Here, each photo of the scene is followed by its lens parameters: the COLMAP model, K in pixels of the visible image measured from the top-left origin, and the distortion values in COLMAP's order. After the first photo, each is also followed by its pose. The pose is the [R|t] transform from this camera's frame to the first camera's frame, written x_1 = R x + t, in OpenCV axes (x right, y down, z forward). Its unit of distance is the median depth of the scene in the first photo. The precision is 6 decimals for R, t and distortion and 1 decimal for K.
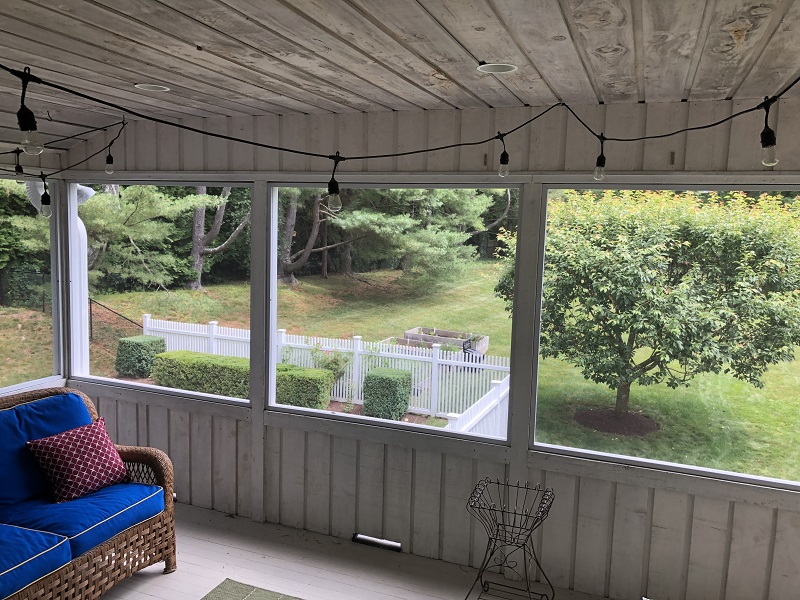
lens RADIAL K [[657.5, 0, 400.6], [0, 657.5, 288.4], [0, 0, 1]] dist [0.019895, -0.003660]
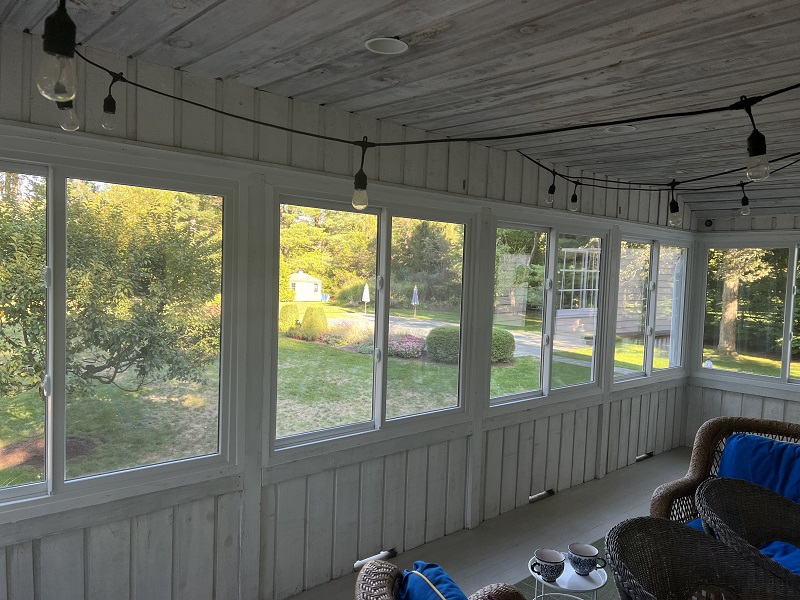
lens RADIAL K [[602.3, 0, 401.5], [0, 602.3, 306.9], [0, 0, 1]] dist [0.066731, -0.072211]
pose [[0.447318, -0.072492, 0.891432, -0.167565], [0.070212, 0.996480, 0.045803, -0.006200], [-0.891615, 0.042101, 0.450833, 0.112725]]
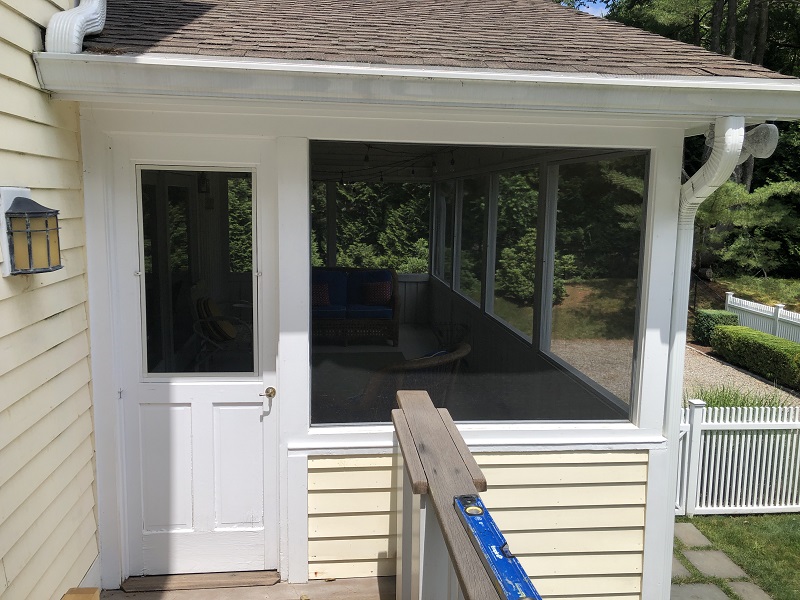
lens RADIAL K [[657.5, 0, 400.6], [0, 657.5, 288.4], [0, 0, 1]] dist [0.019895, -0.003660]
pose [[0.466309, 0.094009, -0.879613, 0.283636], [-0.089235, 0.994264, 0.058956, 0.013858], [0.880110, 0.051001, 0.472023, -0.012598]]
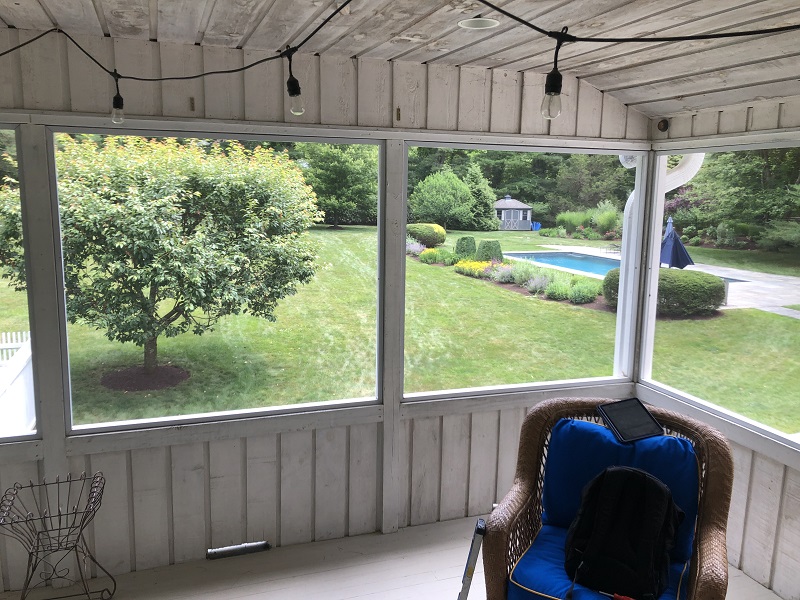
lens RADIAL K [[657.5, 0, 400.6], [0, 657.5, 288.4], [0, 0, 1]] dist [0.019895, -0.003660]
pose [[0.758545, -0.119924, 0.640490, -0.001029], [0.073095, 0.992375, 0.099243, -0.000714], [-0.647508, -0.028464, 0.761527, 0.010721]]
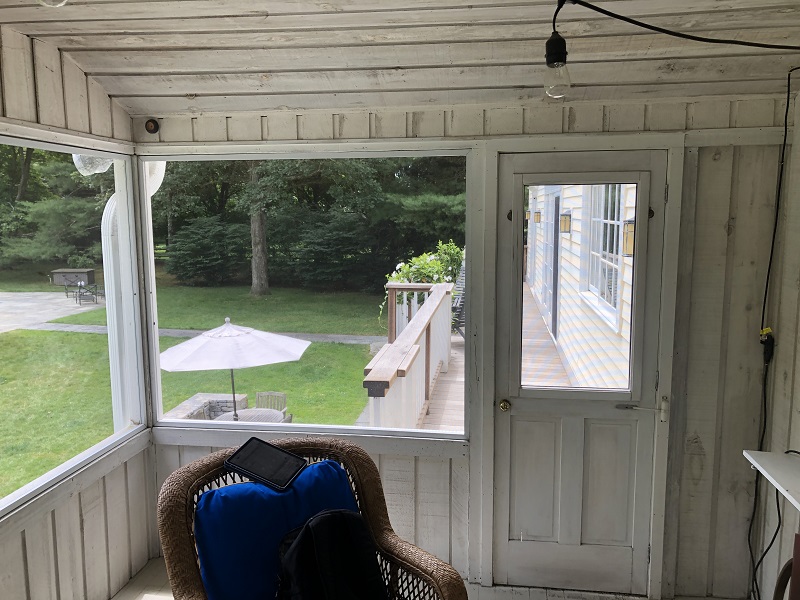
lens RADIAL K [[649.8, 0, 400.0], [0, 649.8, 300.0], [0, 0, 1]] dist [0.012065, 0.001977]
pose [[-0.230598, -0.166120, 0.958764, 0.007589], [0.091450, 0.977258, 0.191320, -0.006233], [-0.968742, 0.131796, -0.210162, 0.090720]]
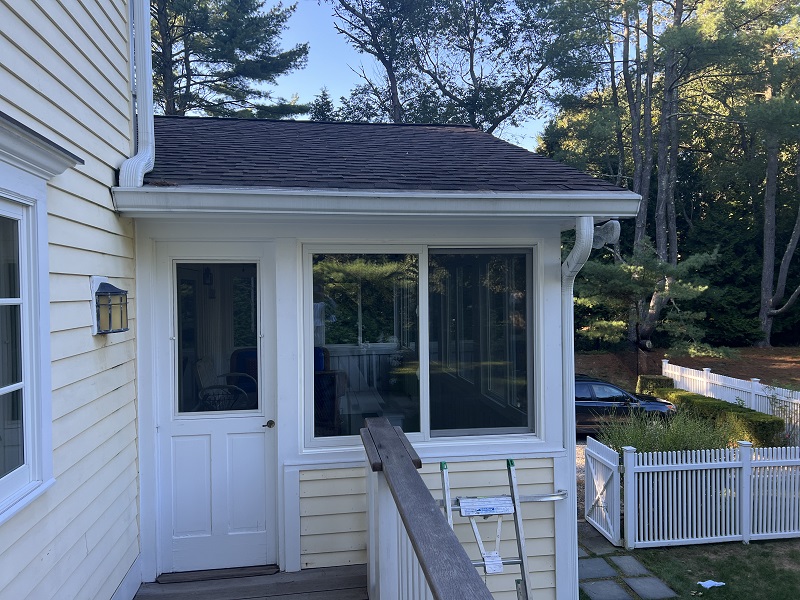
lens RADIAL K [[602.5, 0, 400.0], [0, 602.5, 300.0], [0, 0, 1]] dist [0.070647, -0.089329]
pose [[0.497584, -0.023345, -0.867102, 0.323083], [-0.057072, 0.996591, -0.059582, 0.020063], [0.865536, 0.079134, 0.494555, -0.027781]]
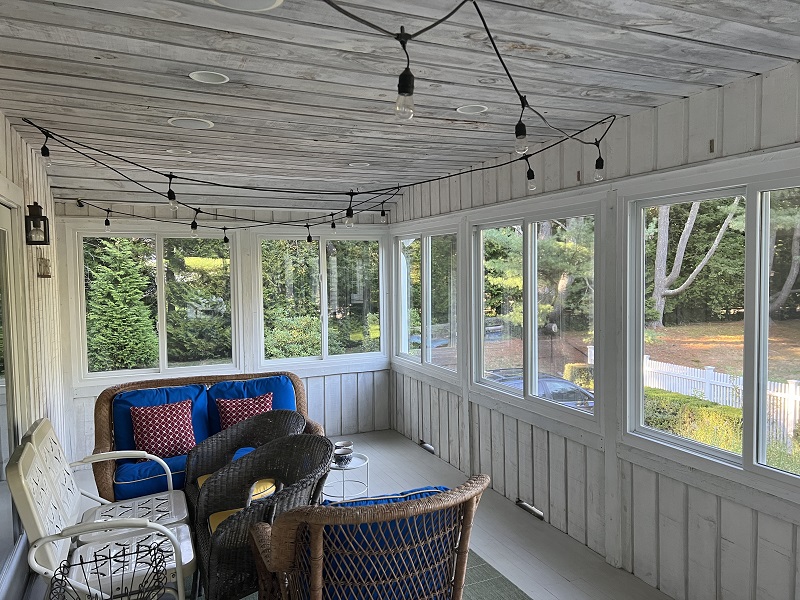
lens RADIAL K [[602.5, 0, 400.0], [0, 602.5, 300.0], [0, 0, 1]] dist [0.070647, -0.089329]
pose [[0.703099, -0.006277, -0.711064, 0.119794], [-0.034045, 0.998517, -0.042478, 0.013471], [0.710276, 0.054075, 0.701843, 0.009655]]
